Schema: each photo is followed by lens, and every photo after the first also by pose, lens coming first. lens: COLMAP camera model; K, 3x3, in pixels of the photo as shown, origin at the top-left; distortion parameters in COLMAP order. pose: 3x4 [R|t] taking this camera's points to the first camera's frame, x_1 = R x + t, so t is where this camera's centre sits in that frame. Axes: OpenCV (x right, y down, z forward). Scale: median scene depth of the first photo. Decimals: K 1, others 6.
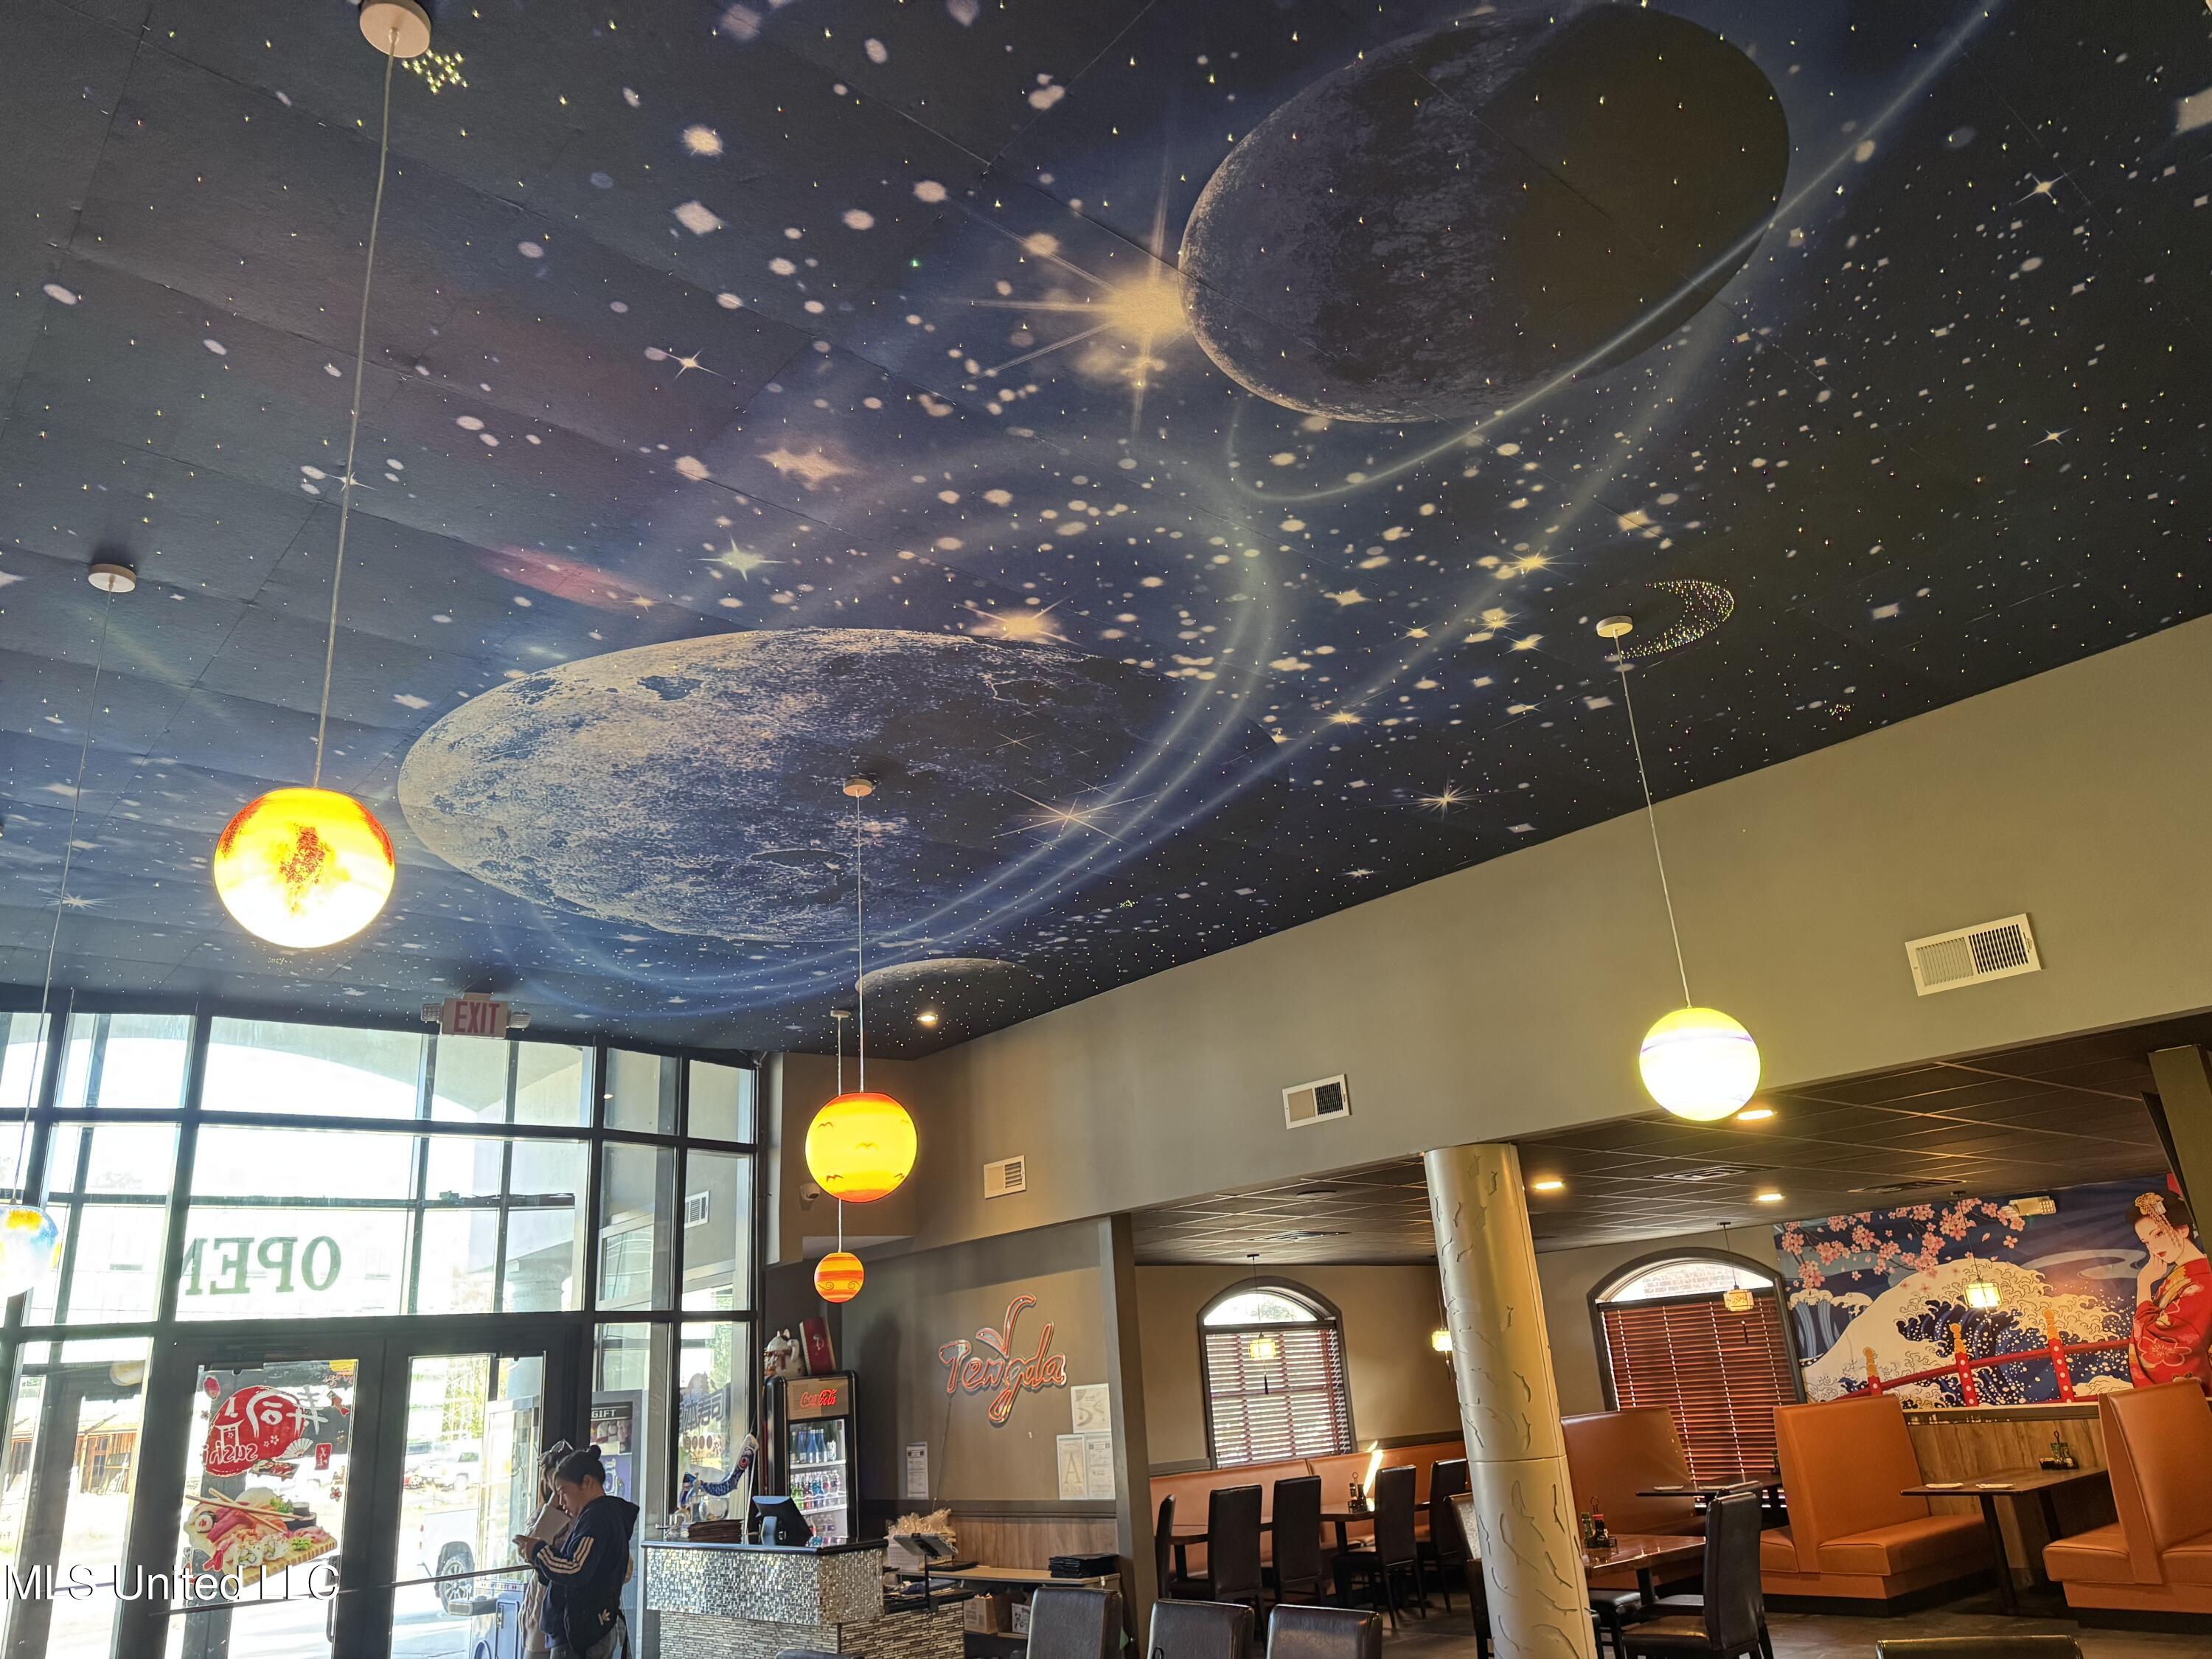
lens RADIAL K [[1533.4, 0, 1102.9], [0, 1533.4, 835.0], [0, 0, 1]] dist [0.062368, -0.083683]
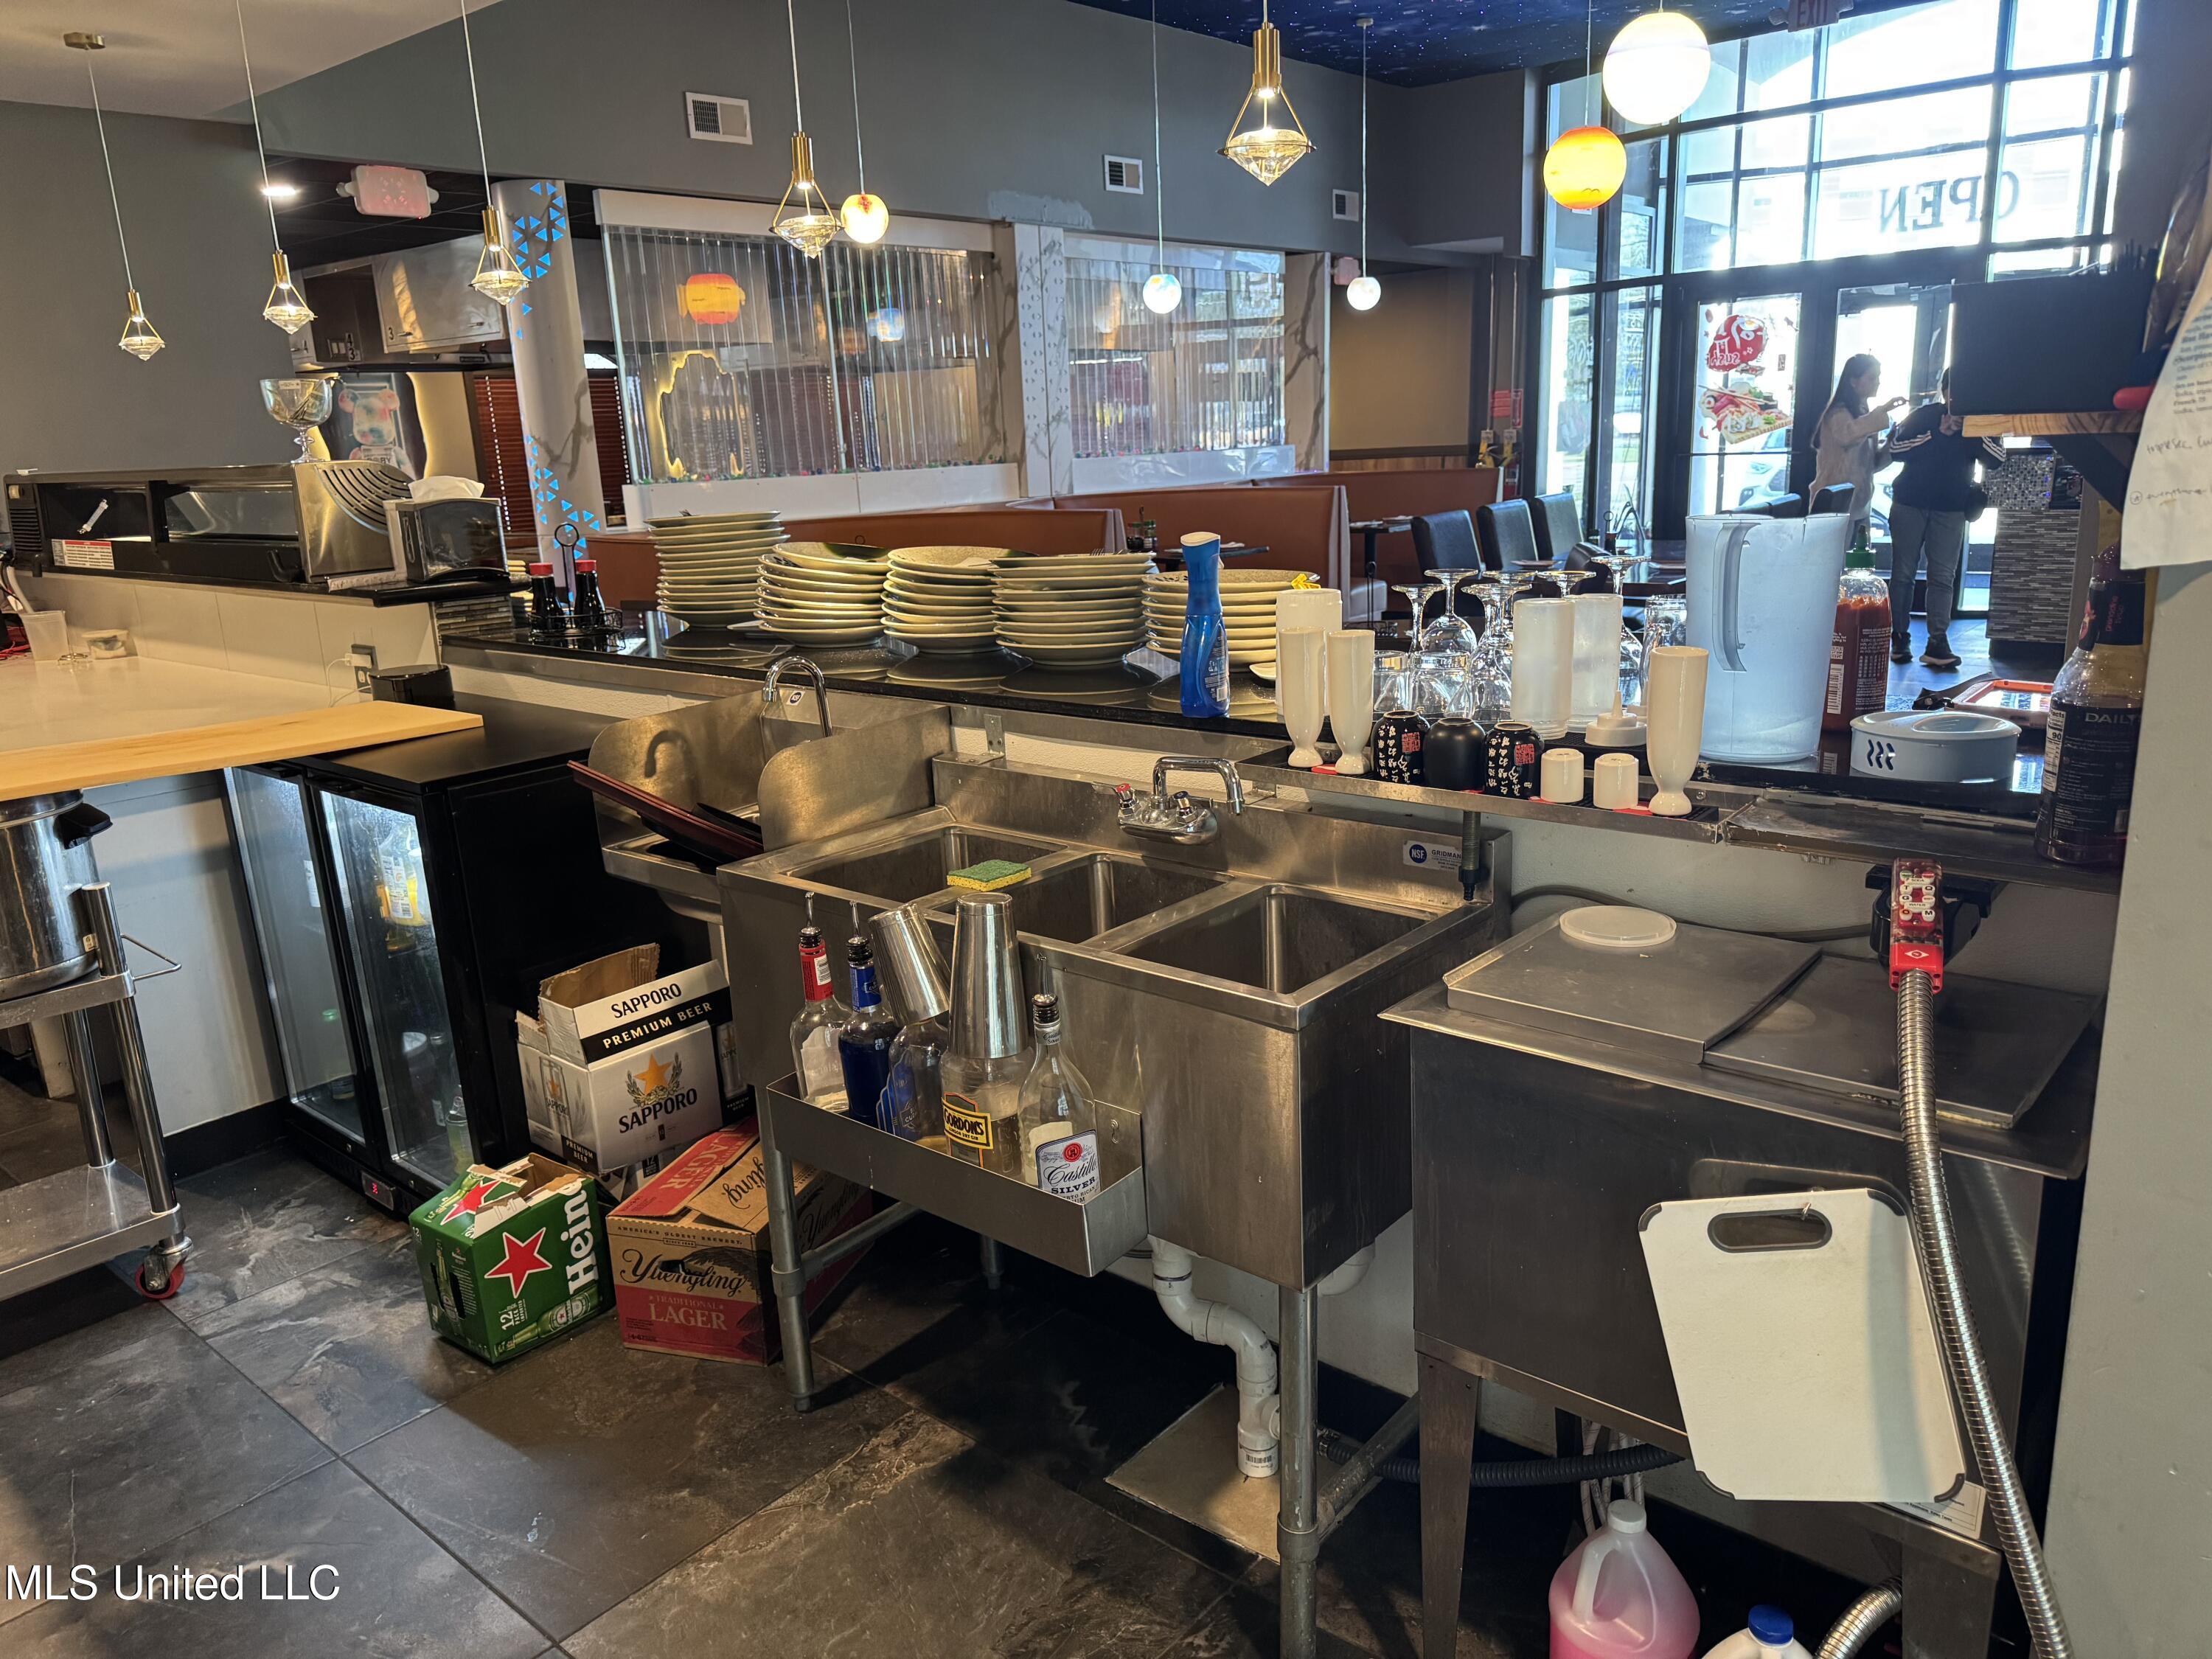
lens RADIAL K [[1533.4, 0, 1100.1], [0, 1533.4, 821.4], [0, 0, 1]] dist [0.062368, -0.083683]
pose [[0.146003, 0.306680, -0.940548, 0.643302], [0.365398, 0.866790, 0.339352, 0.040860], [0.919330, -0.393221, 0.014494, 0.176116]]
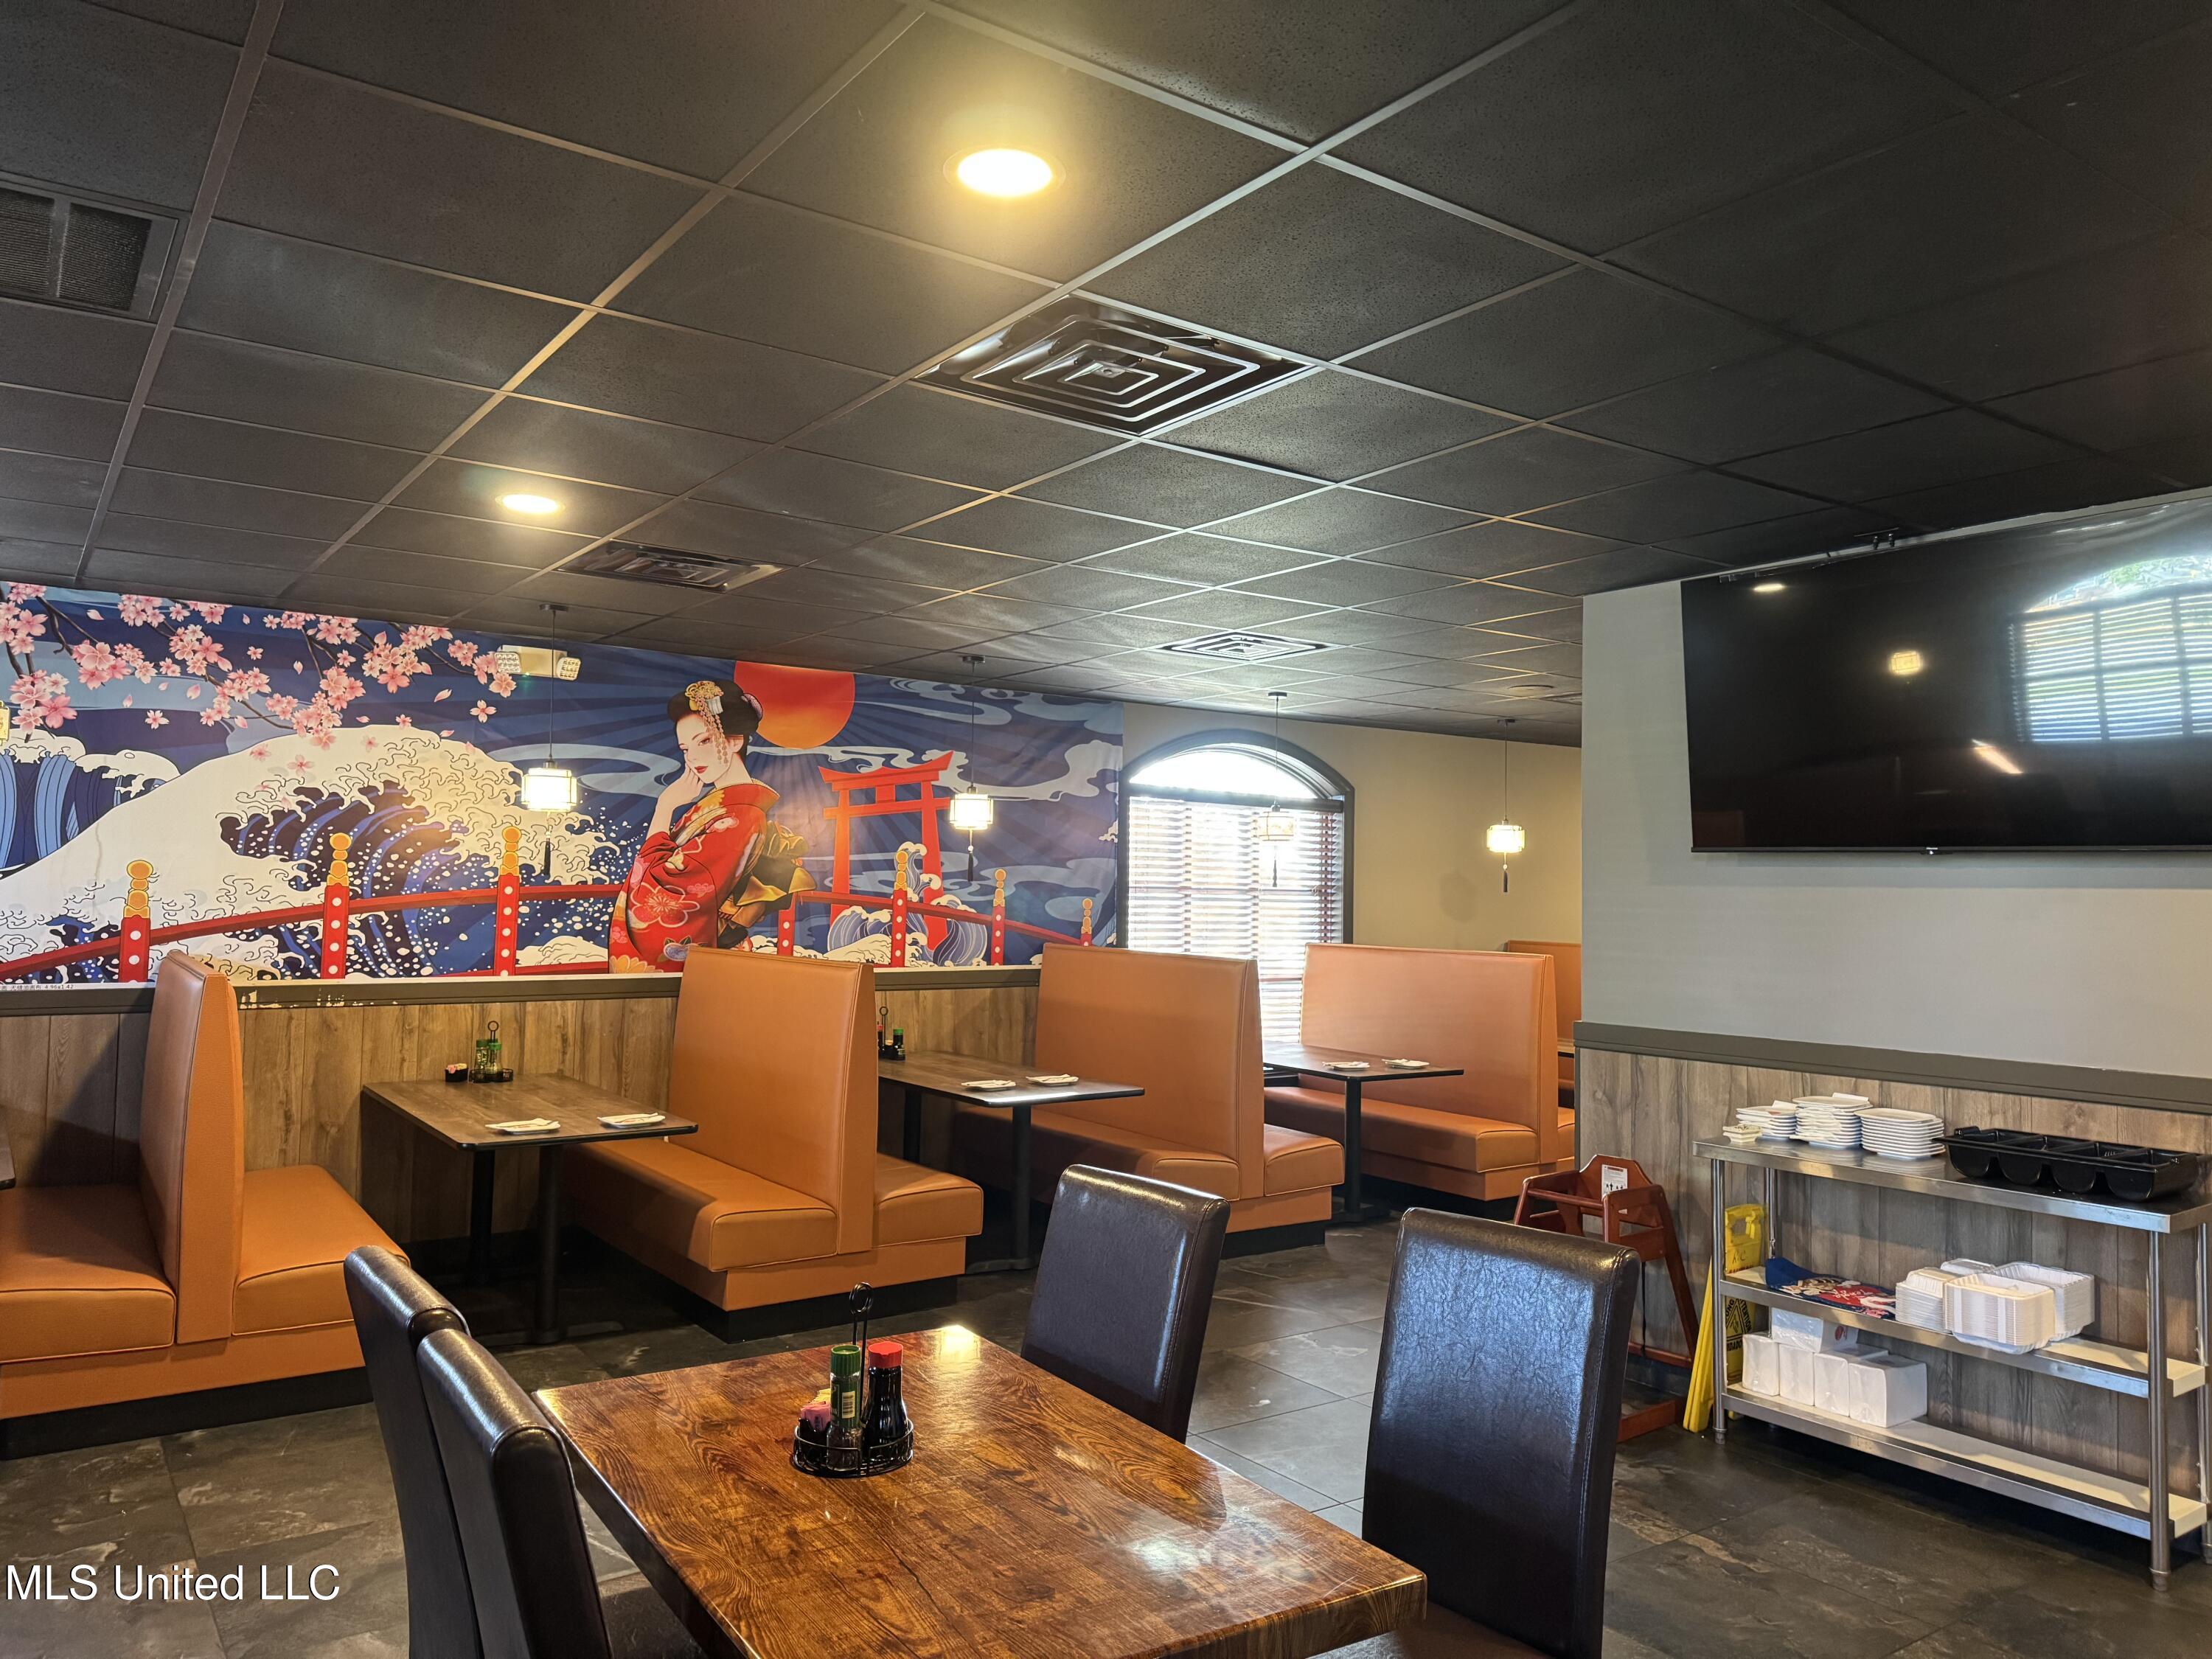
lens RADIAL K [[1533.4, 0, 1115.8], [0, 1533.4, 826.8], [0, 0, 1]] dist [0.062368, -0.083683]
pose [[0.075675, 0.107733, 0.991296, 0.040674], [-0.355489, 0.931737, -0.074122, 0.294124], [-0.931612, -0.346786, 0.108807, 0.790369]]
